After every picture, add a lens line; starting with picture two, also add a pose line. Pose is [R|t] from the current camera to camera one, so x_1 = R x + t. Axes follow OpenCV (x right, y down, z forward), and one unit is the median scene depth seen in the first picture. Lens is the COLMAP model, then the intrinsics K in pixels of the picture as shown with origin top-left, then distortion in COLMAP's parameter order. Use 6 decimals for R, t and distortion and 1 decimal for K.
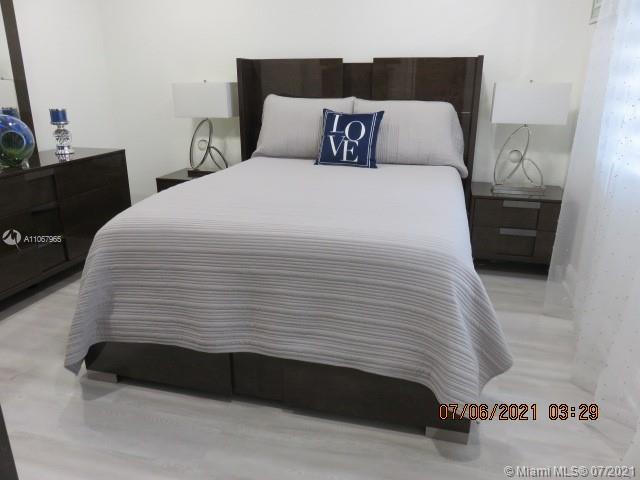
lens RADIAL K [[480.6, 0, 320.0], [0, 480.6, 239.5], [0, 0, 1]] dist [-0.000614, -0.014898]
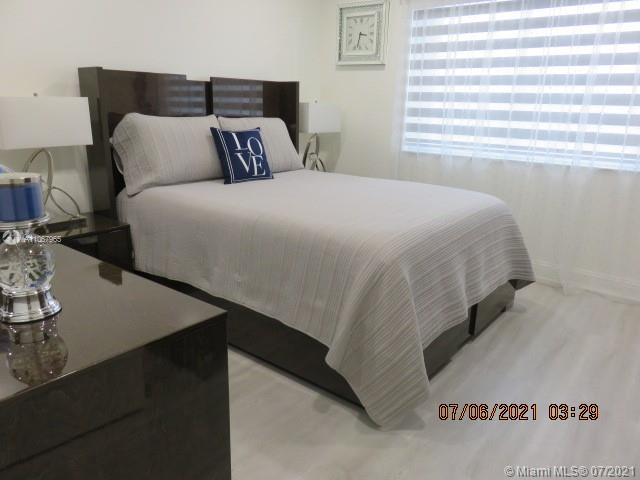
lens RADIAL K [[480.6, 0, 320.0], [0, 480.6, 240.6], [0, 0, 1]] dist [-0.000614, -0.014898]
pose [[0.426764, -0.243206, 0.871047, -0.832945], [0.257784, 0.955917, 0.140603, -0.138022], [-0.866845, 0.164538, 0.470646, 0.403524]]
